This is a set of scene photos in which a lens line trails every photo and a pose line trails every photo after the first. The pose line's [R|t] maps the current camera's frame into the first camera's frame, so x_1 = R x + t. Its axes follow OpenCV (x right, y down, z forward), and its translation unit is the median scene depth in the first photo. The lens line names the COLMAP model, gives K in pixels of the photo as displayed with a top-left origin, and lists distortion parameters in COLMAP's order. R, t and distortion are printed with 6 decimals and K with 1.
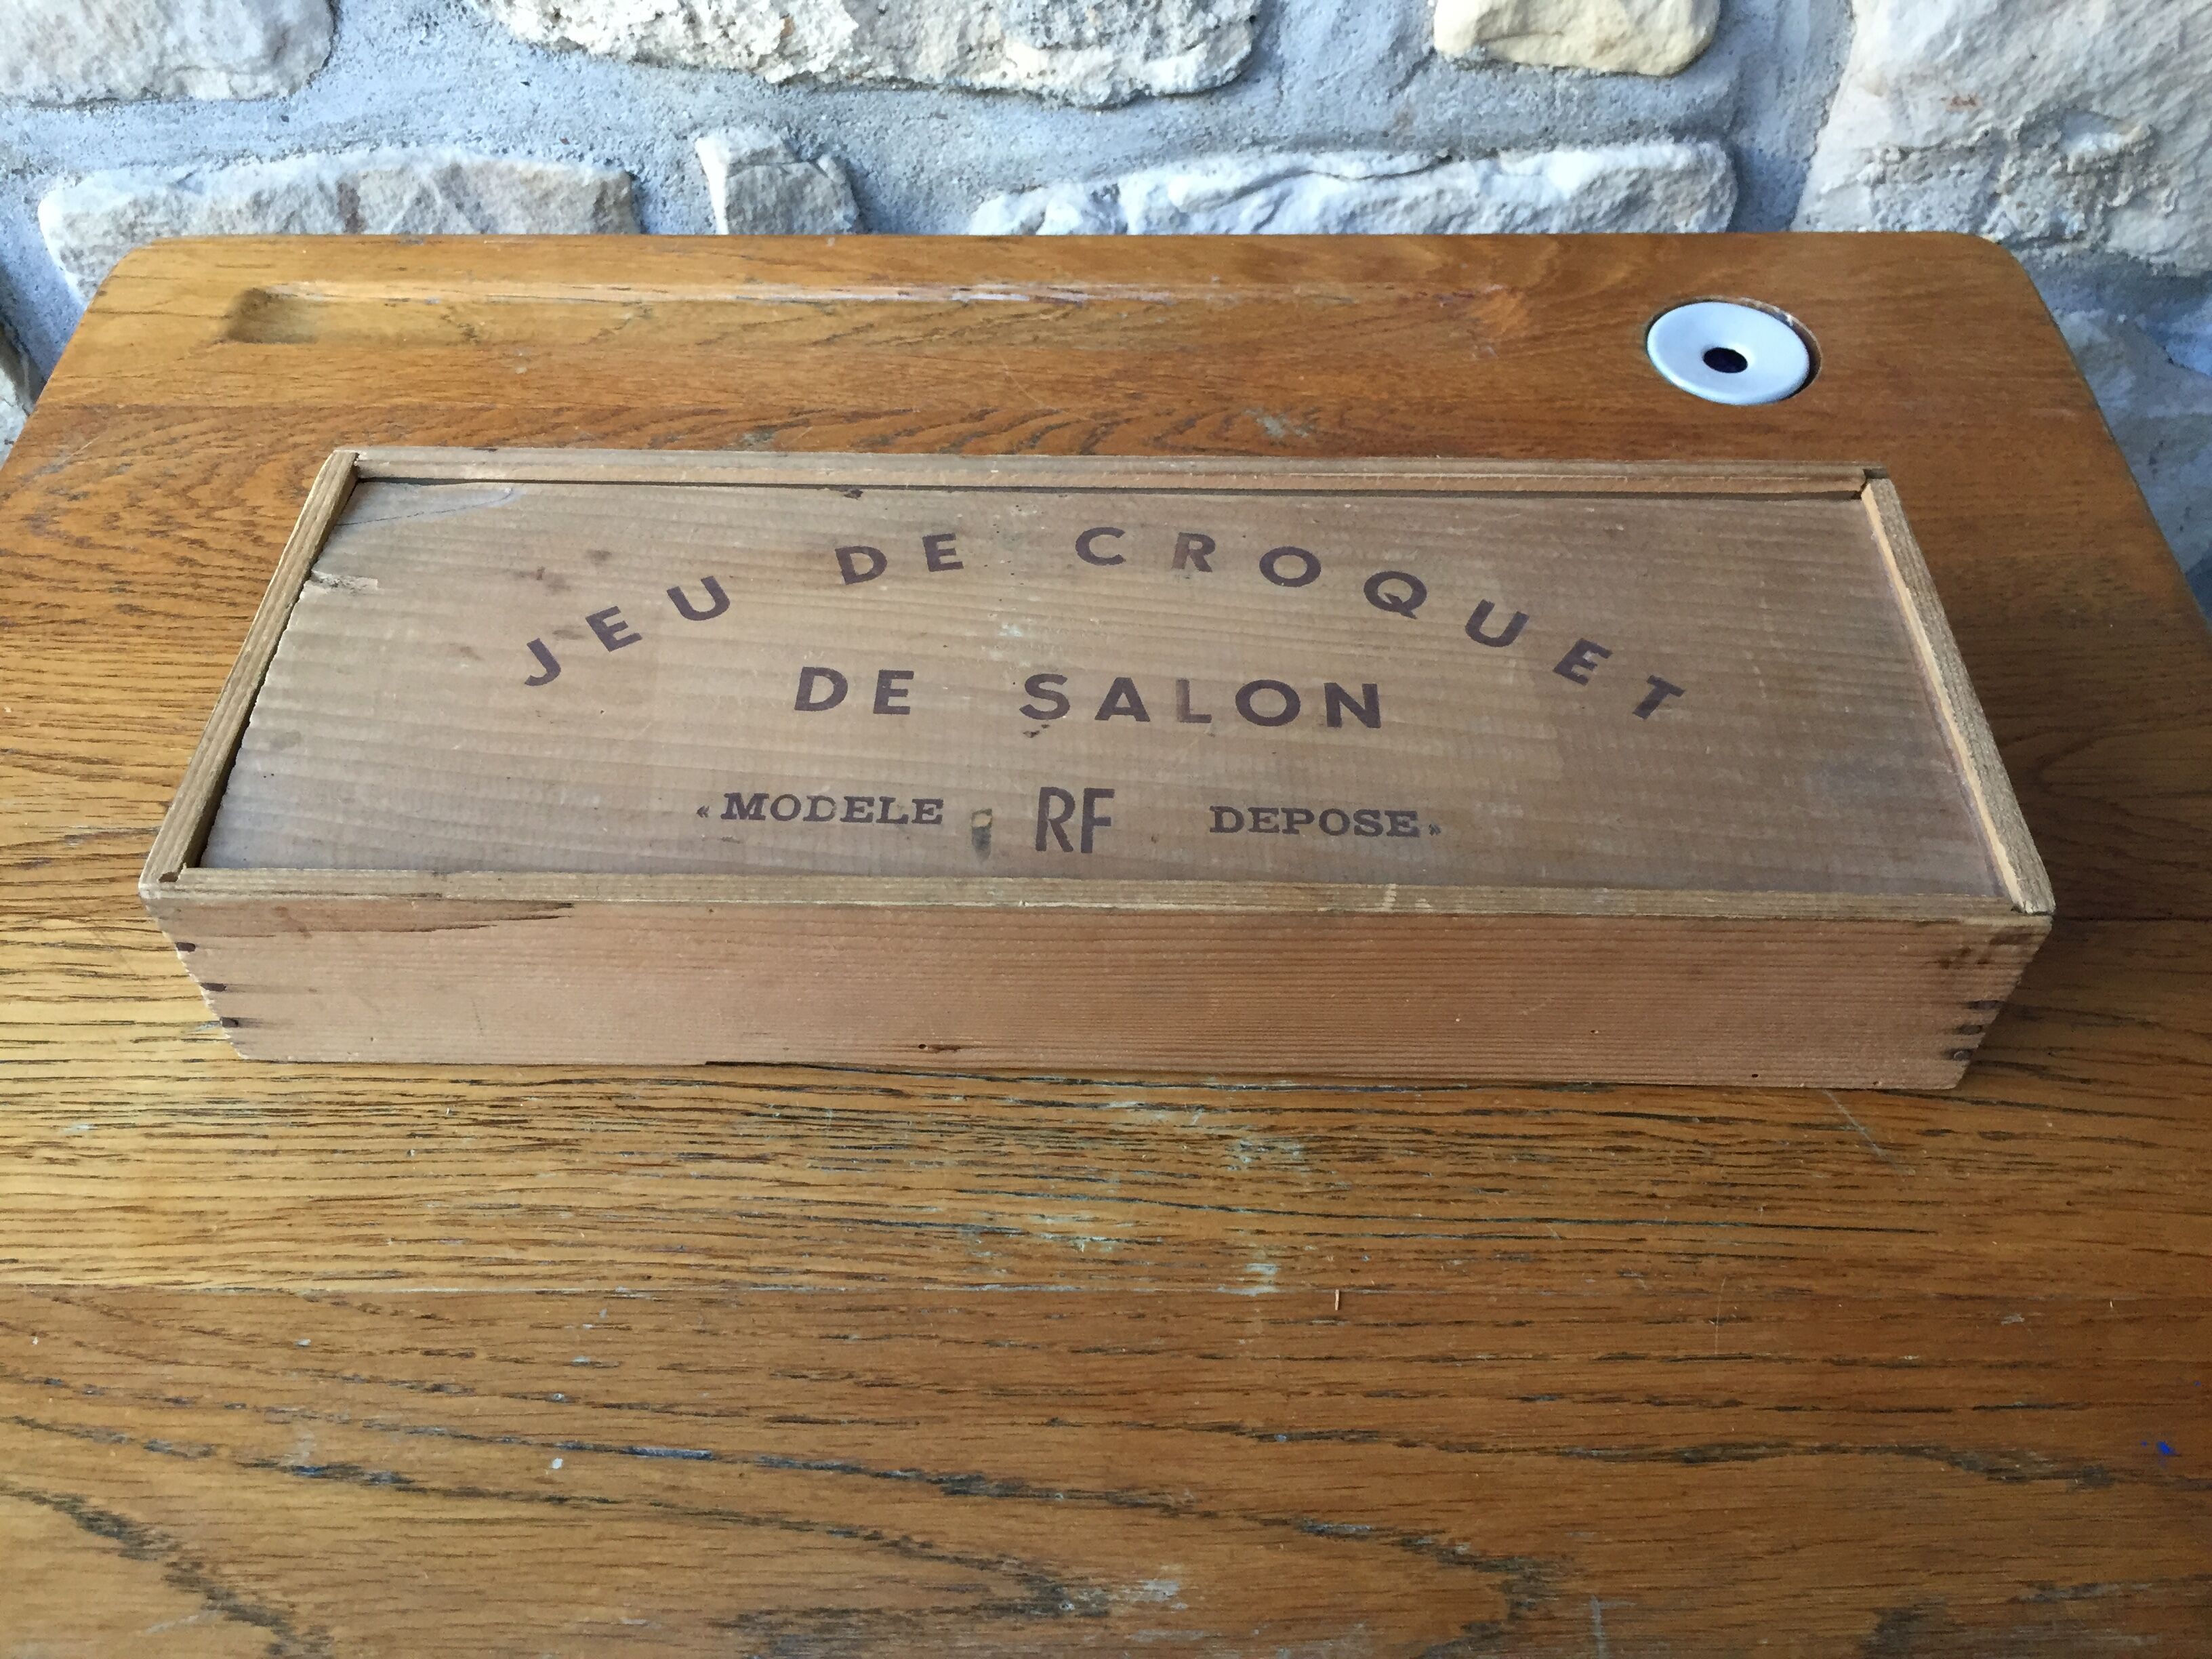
lens RADIAL K [[1921.3, 0, 1103.5], [0, 1921.3, 826.5], [0, 0, 1]] dist [0.084449, -0.133015]
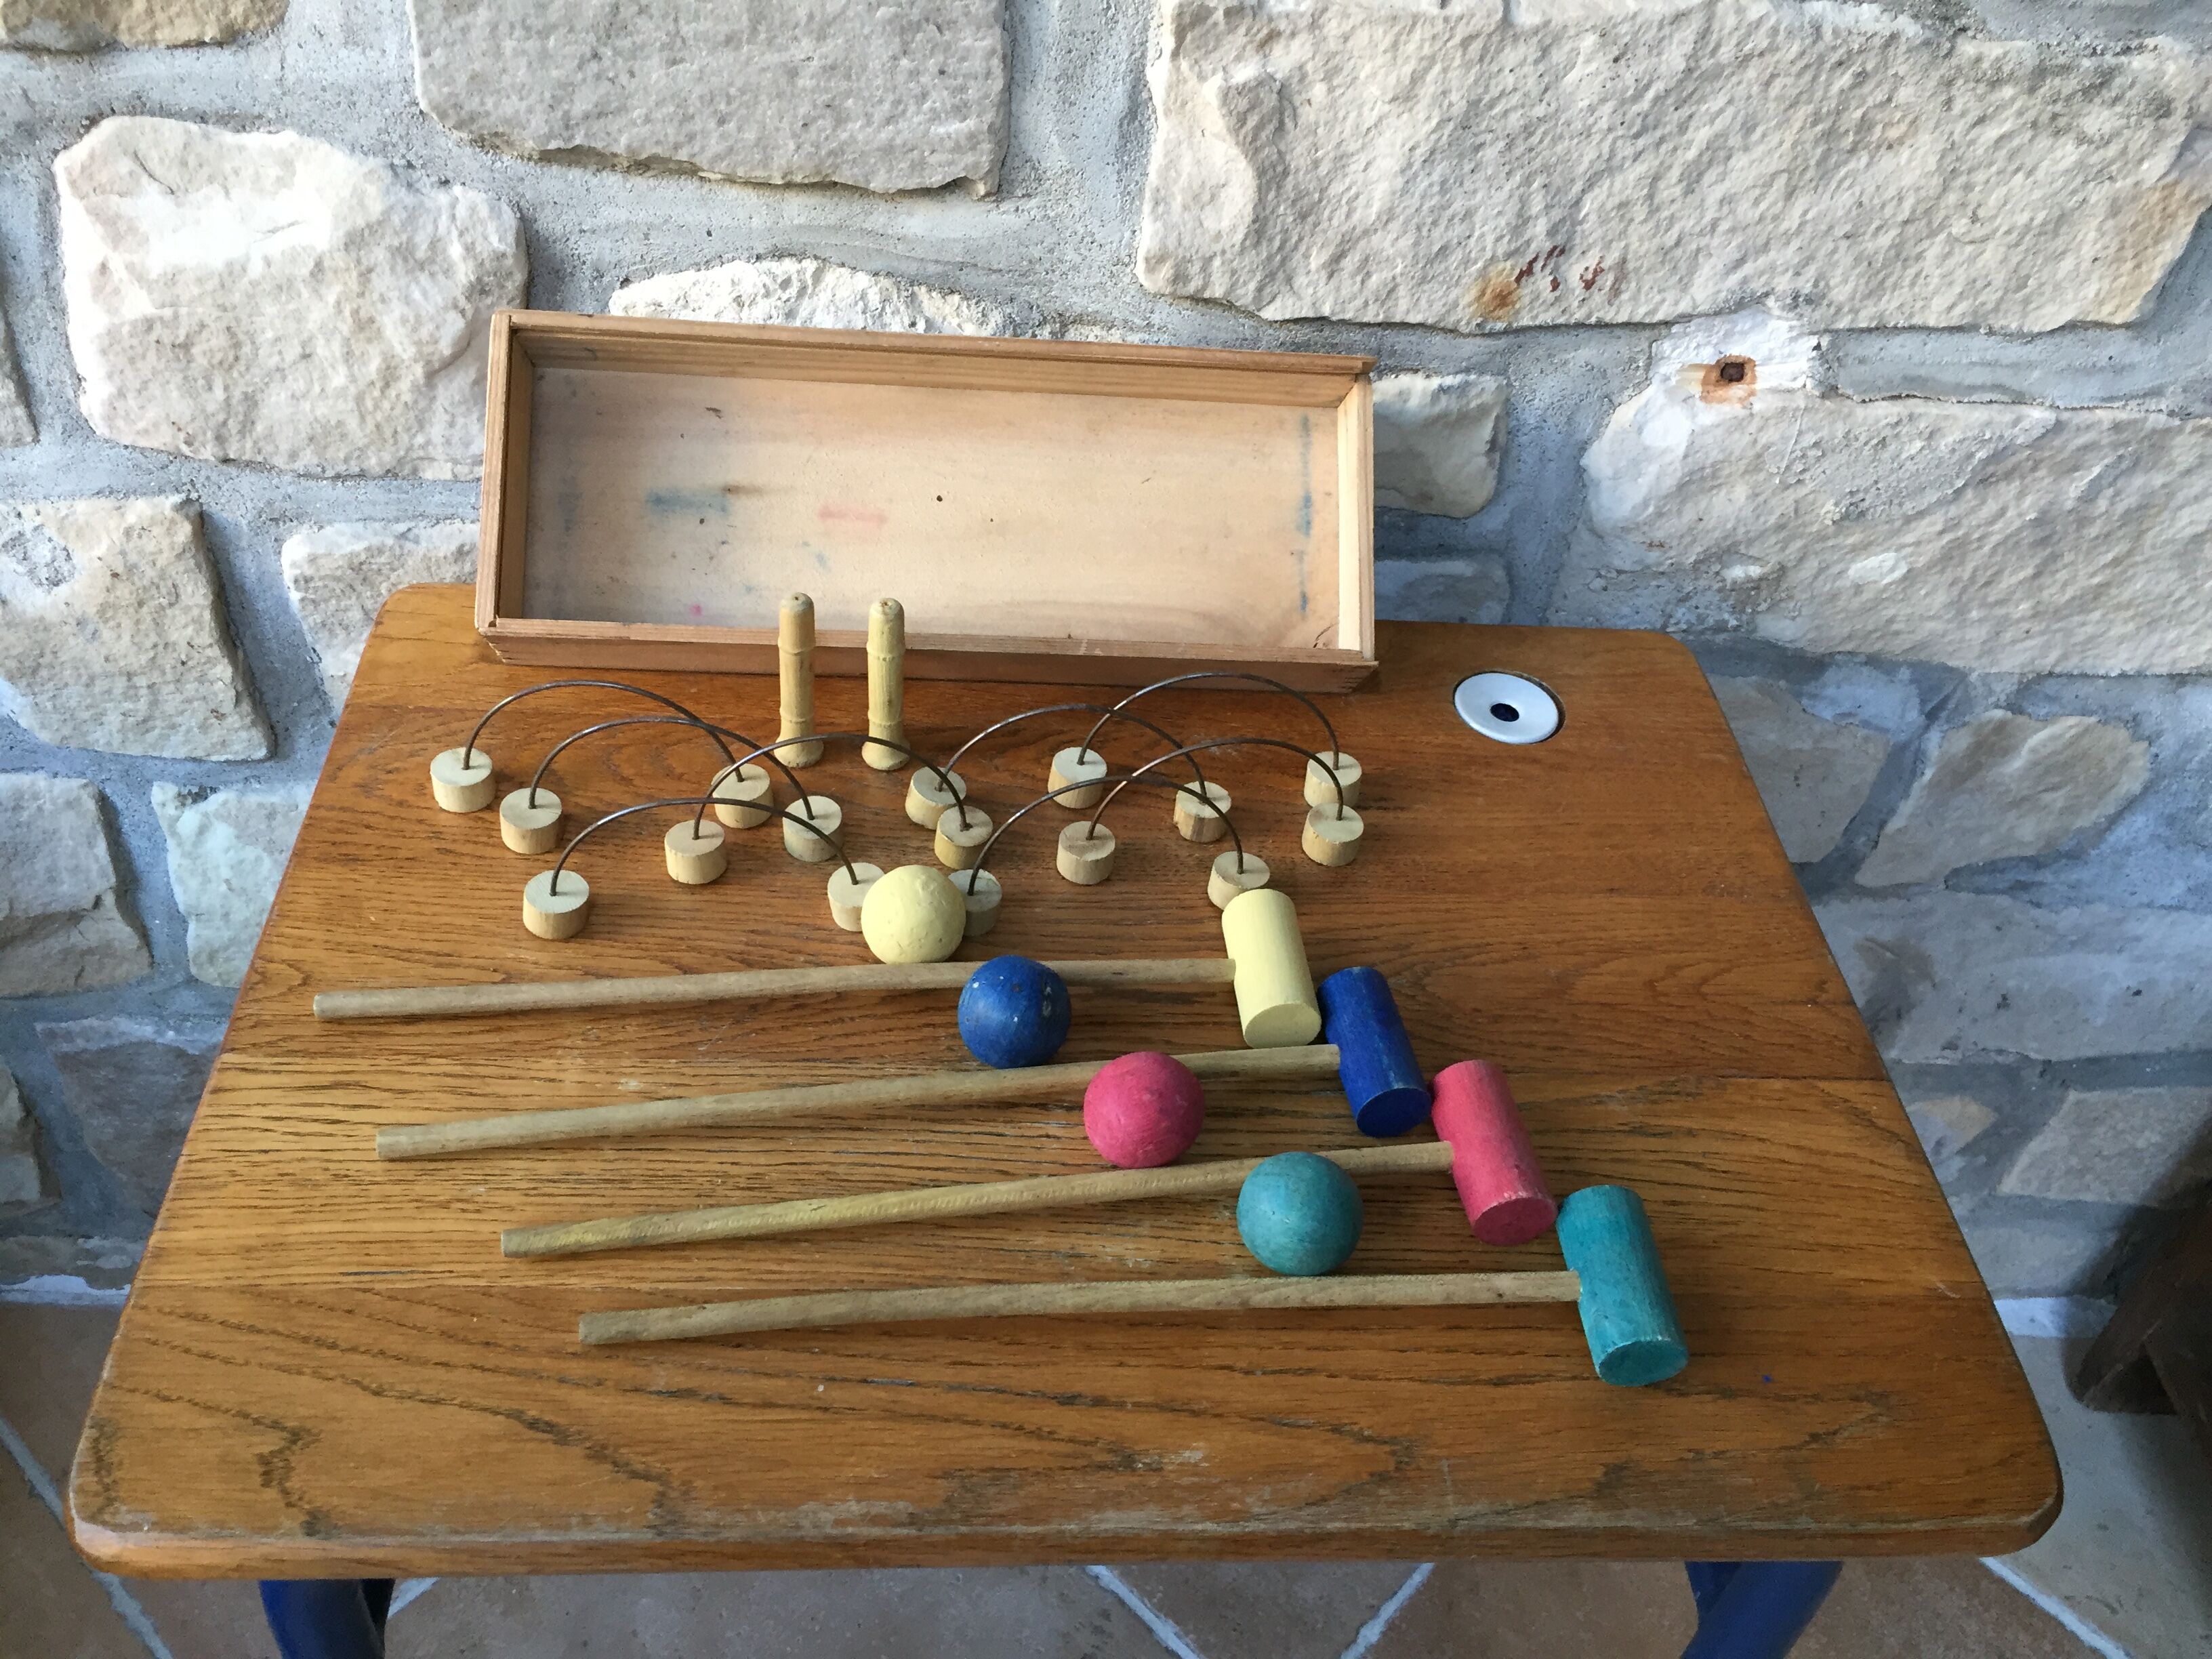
lens RADIAL K [[1925.9, 0, 1111.8], [0, 1925.9, 817.5], [0, 0, 1]] dist [0.089163, -0.138262]
pose [[0.993419, 0.029306, 0.110720, -0.163911], [-0.015127, 0.991814, -0.126793, 0.039423], [-0.113530, 0.124284, 0.985730, -0.485796]]
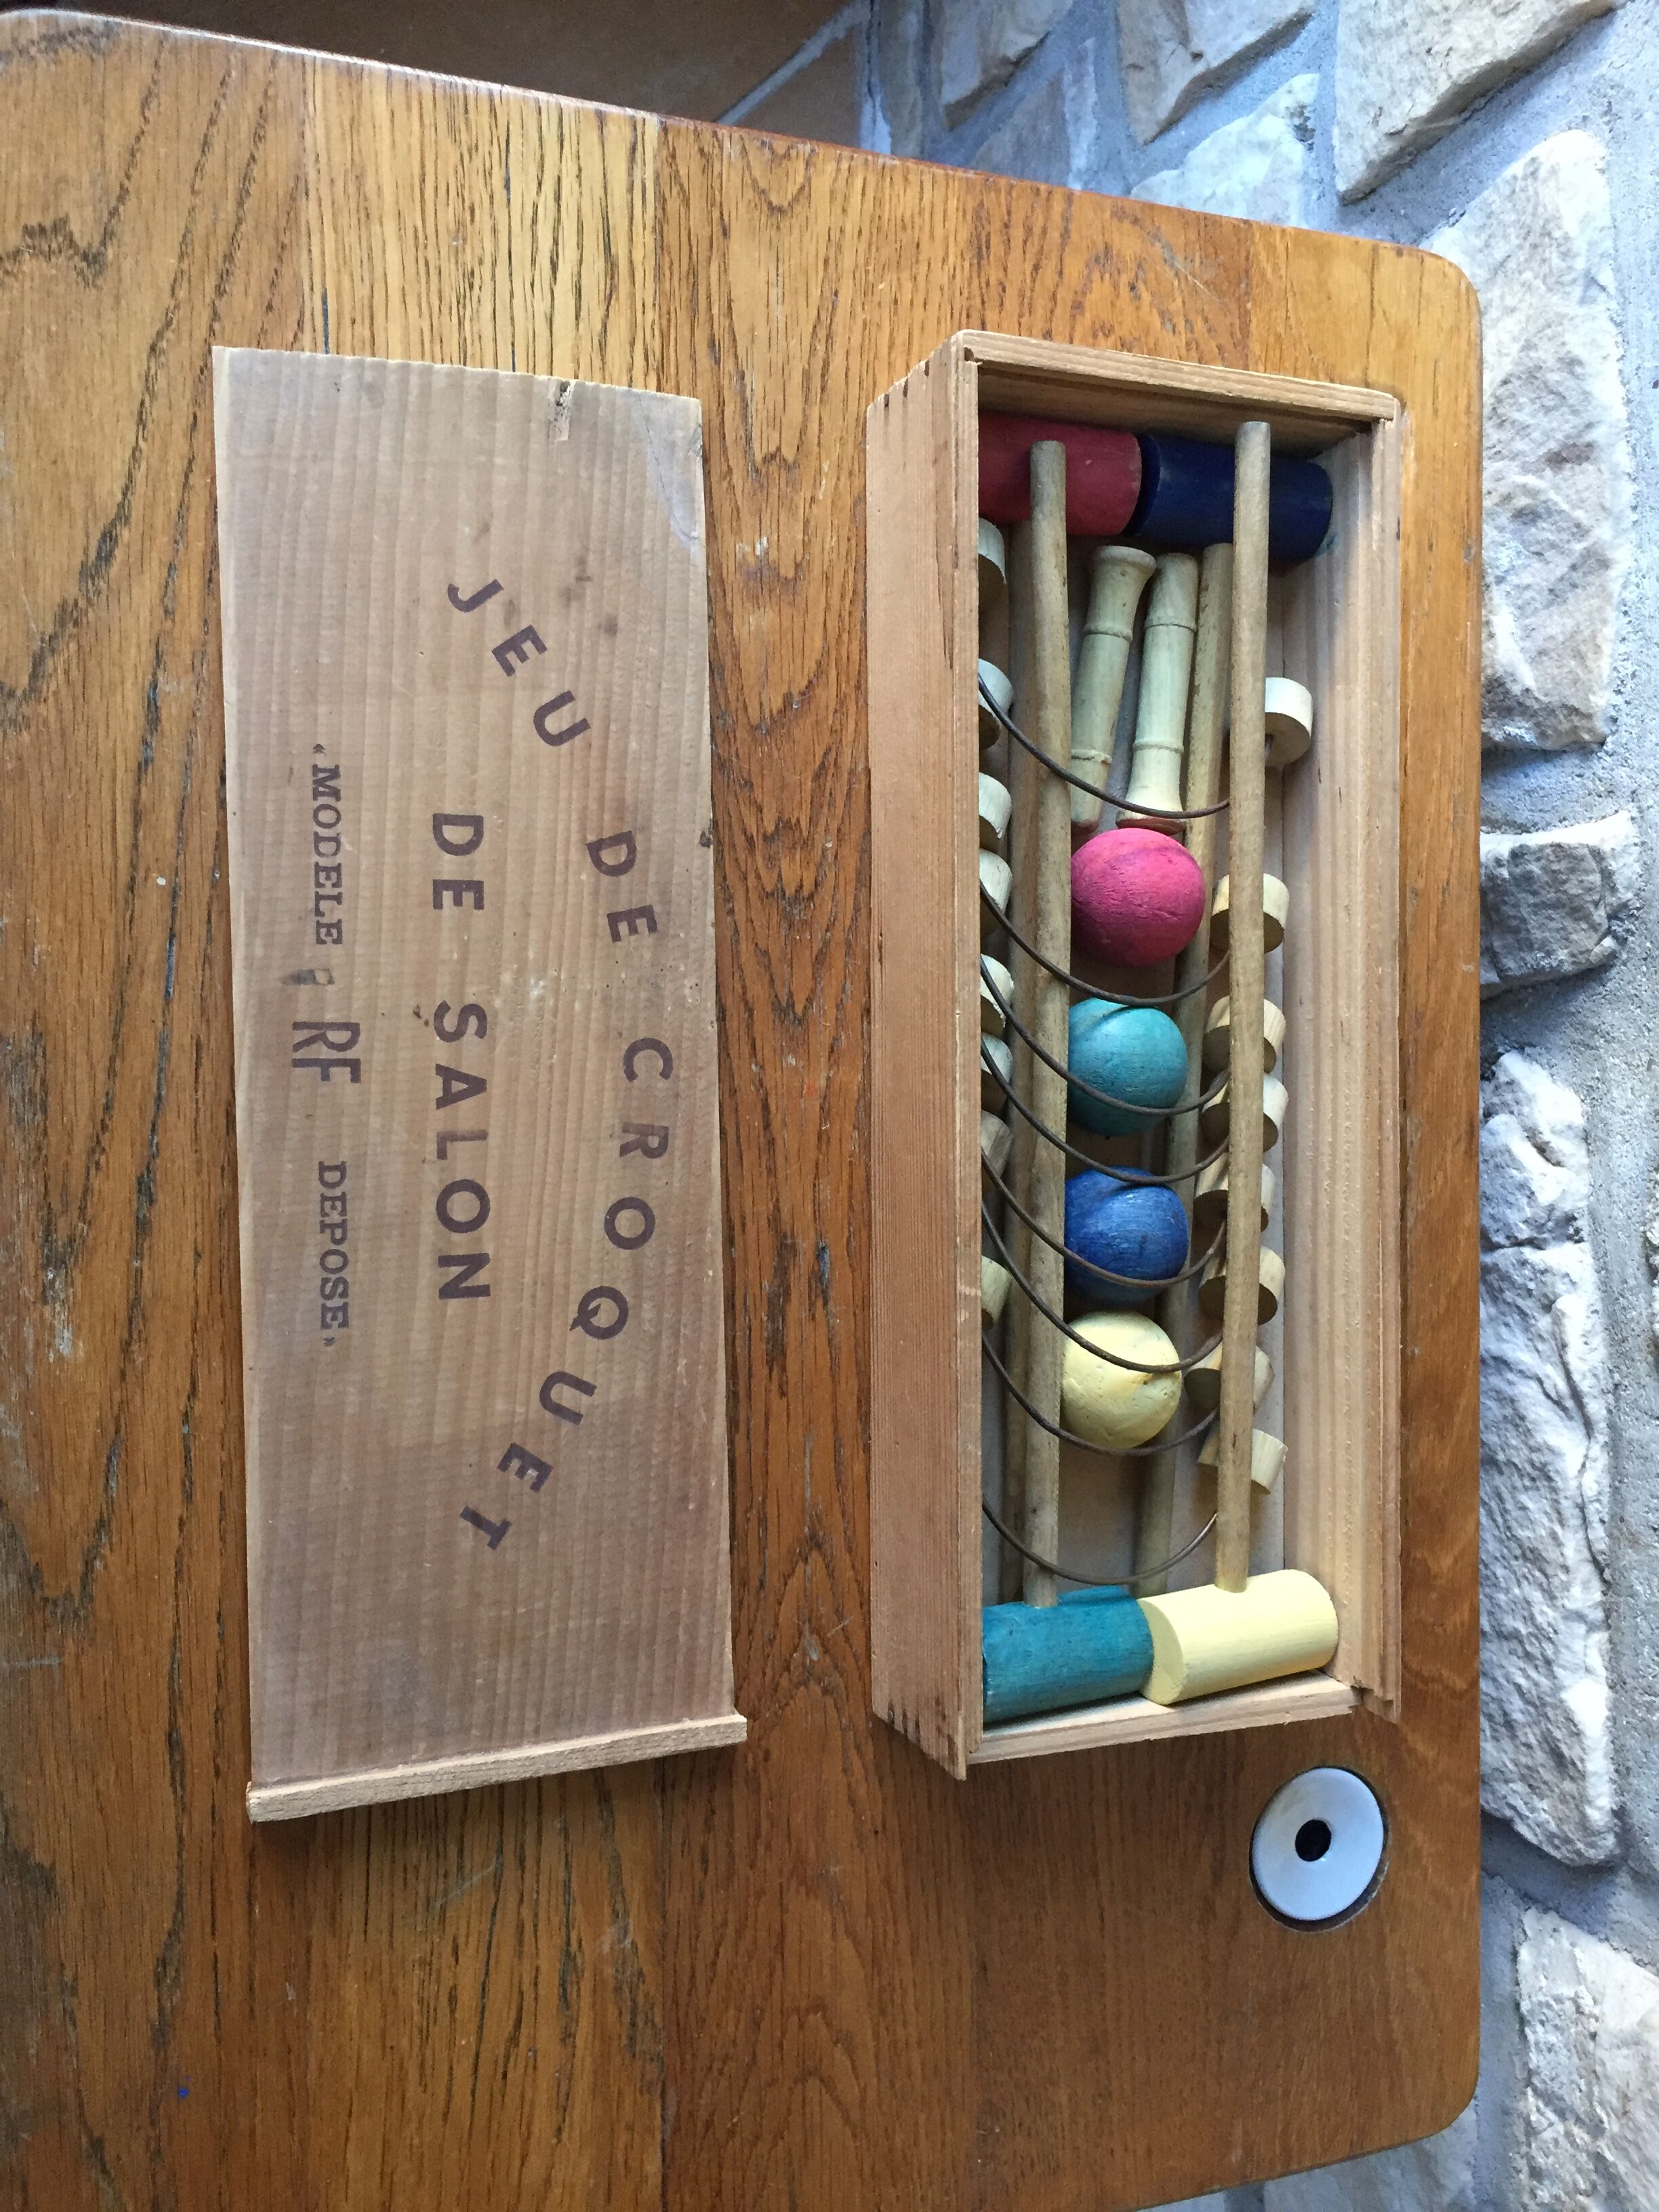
lens RADIAL K [[1925.9, 0, 826.1], [0, 1925.9, 1104.0], [0, 0, 1]] dist [0.089163, -0.138262]
pose [[0.003607, 0.999751, 0.022005, -0.110853], [-0.946677, -0.003676, 0.322163, -0.368686], [0.322164, -0.021994, 0.946428, -0.074517]]
